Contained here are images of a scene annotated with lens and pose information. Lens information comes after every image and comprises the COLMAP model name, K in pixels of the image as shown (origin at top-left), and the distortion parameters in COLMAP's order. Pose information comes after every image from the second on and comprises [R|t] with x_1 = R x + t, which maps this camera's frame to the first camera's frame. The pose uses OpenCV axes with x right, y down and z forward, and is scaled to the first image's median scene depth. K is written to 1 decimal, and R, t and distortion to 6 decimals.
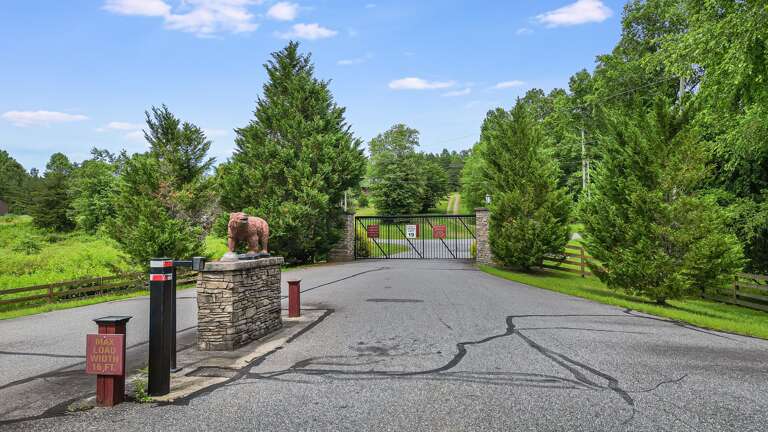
lens RADIAL K [[536.8, 0, 384.0], [0, 536.8, 216.0], [0, 0, 1]] dist [0.061456, -0.073261]
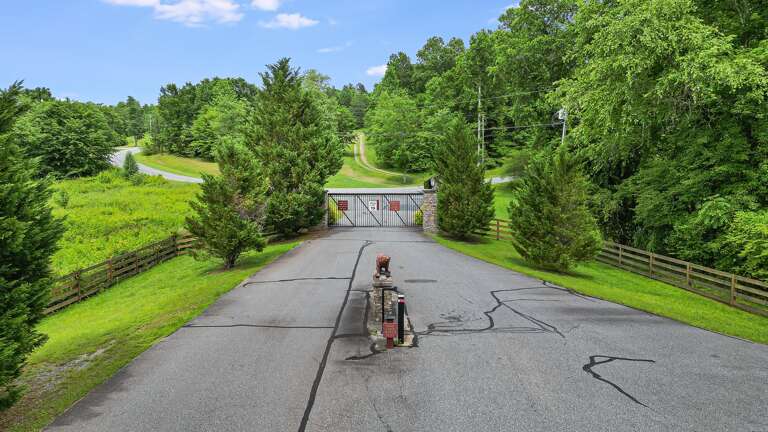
lens RADIAL K [[536.8, 0, 384.0], [0, 536.8, 216.0], [0, 0, 1]] dist [0.061456, -0.073261]
pose [[0.979544, -0.014487, 0.200708, -0.218274], [-0.011947, 0.991459, 0.129867, -0.136438], [-0.200876, -0.129609, 0.971005, -0.314874]]
